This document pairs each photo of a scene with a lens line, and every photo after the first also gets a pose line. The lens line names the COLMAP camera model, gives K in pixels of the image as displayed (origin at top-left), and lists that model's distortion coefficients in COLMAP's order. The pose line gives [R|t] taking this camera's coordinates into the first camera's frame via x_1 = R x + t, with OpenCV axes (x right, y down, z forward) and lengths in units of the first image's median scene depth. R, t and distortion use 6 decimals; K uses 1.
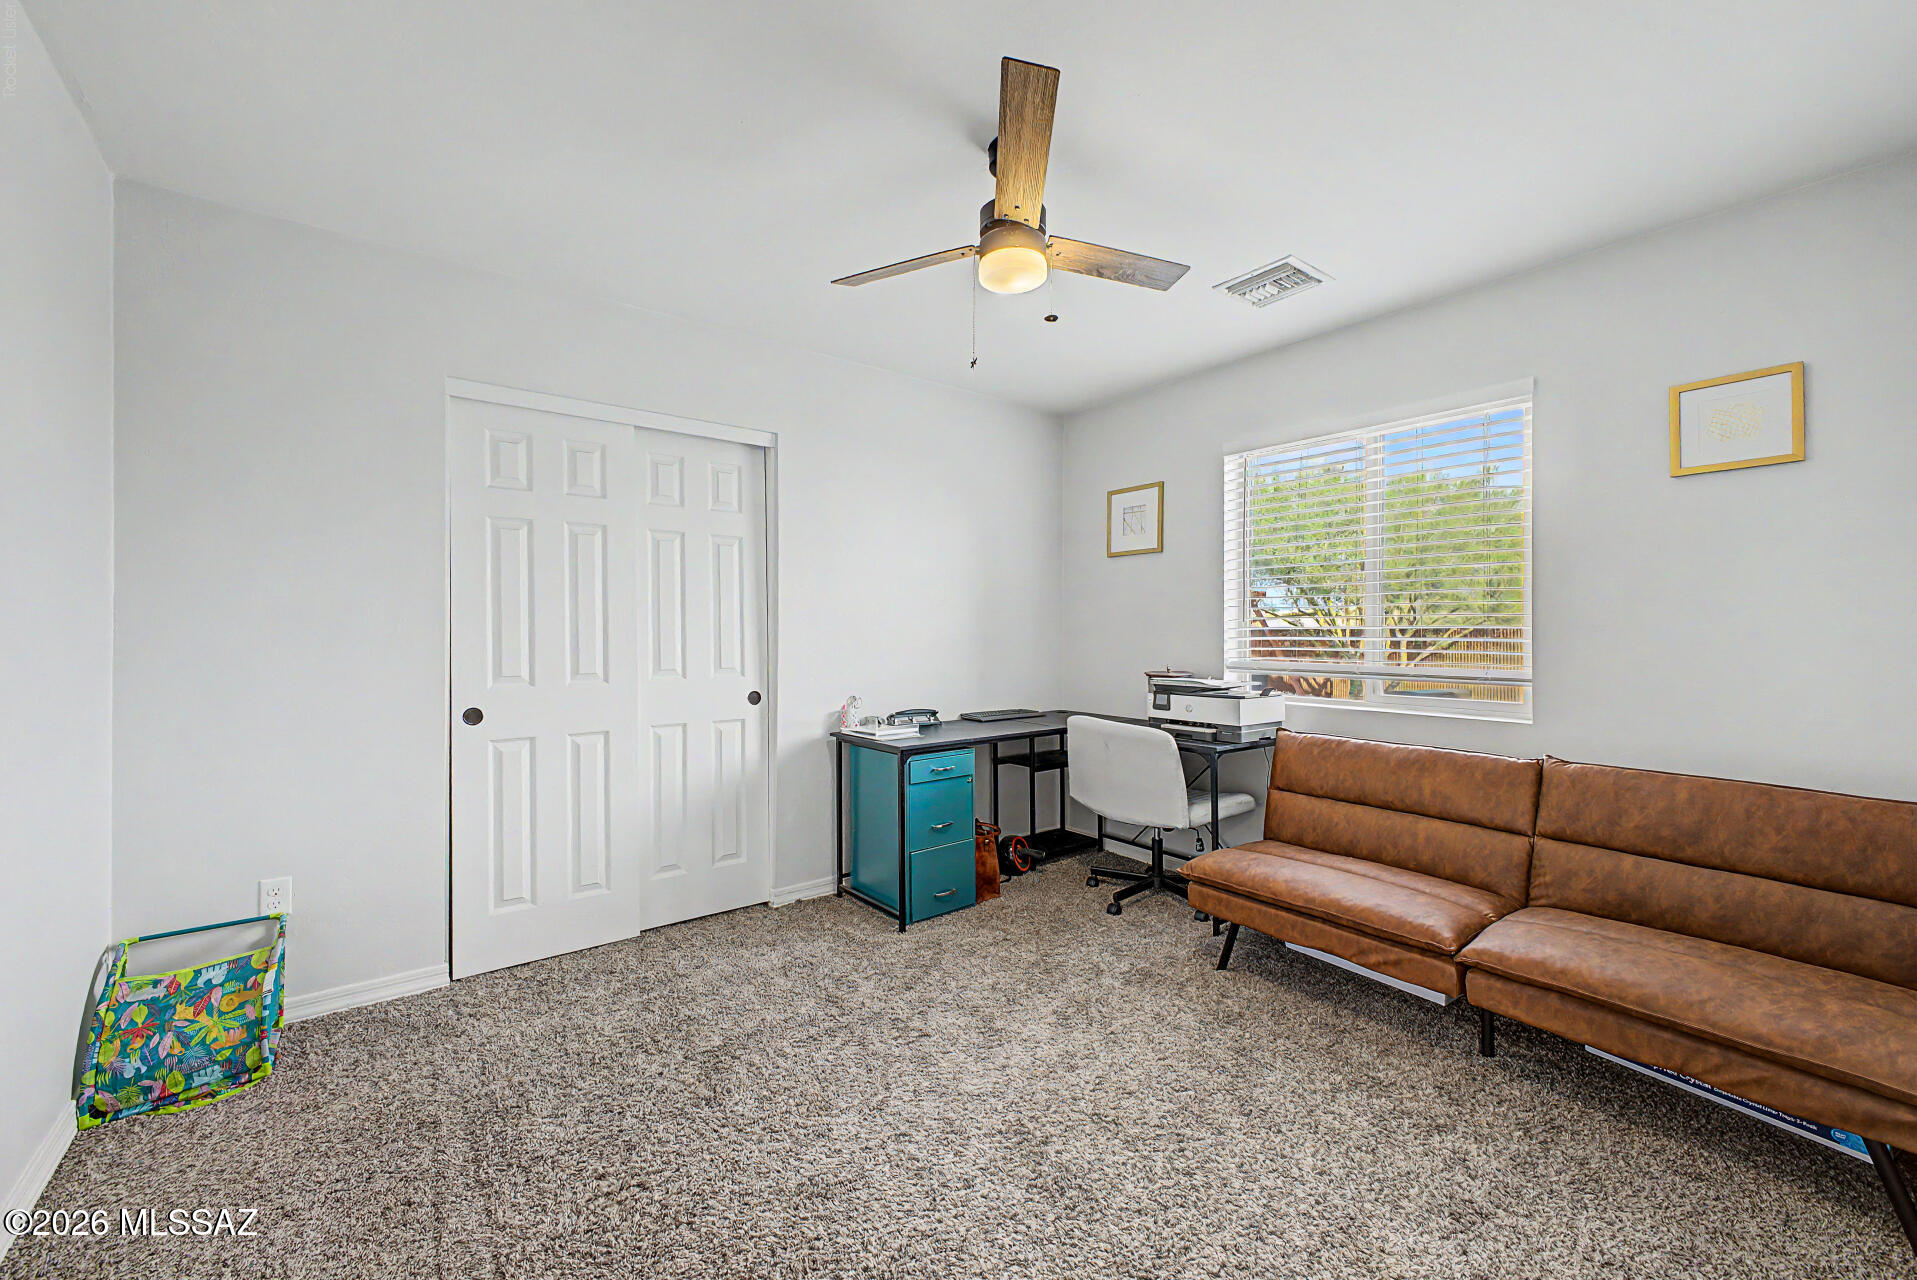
lens RADIAL K [[761.9, 0, 958.1], [0, 761.9, 631.7], [0, 0, 1]] dist [0.021350, -0.005142]
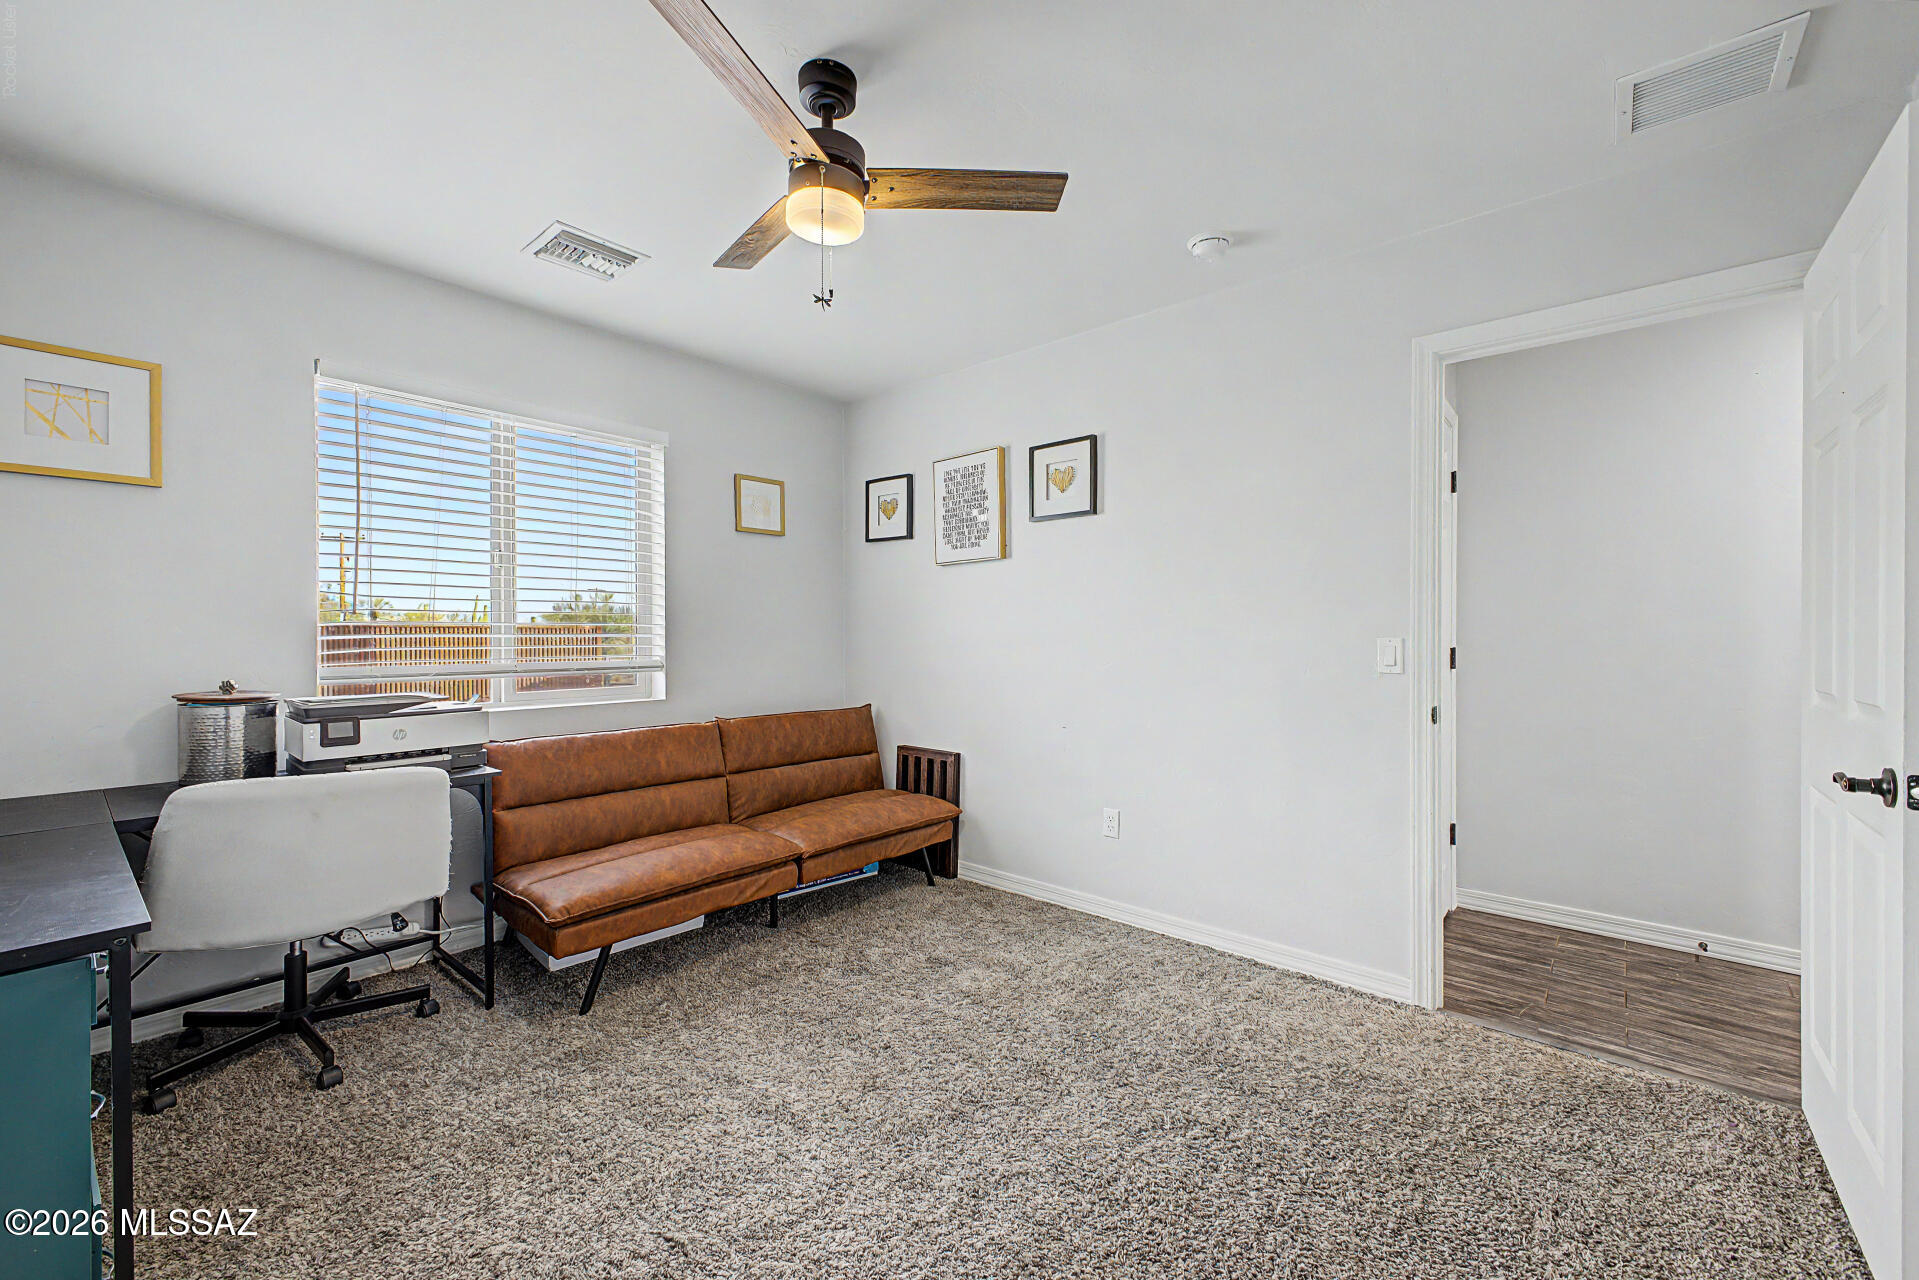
lens RADIAL K [[762.7, 0, 959.1], [0, 762.7, 631.7], [0, 0, 1]] dist [0.021350, -0.005142]
pose [[-0.191750, 0.001492, 0.981443, -0.611909], [0.001509, 0.999998, -0.001225, 0.007177], [-0.981443, 0.001246, -0.191752, 0.752867]]
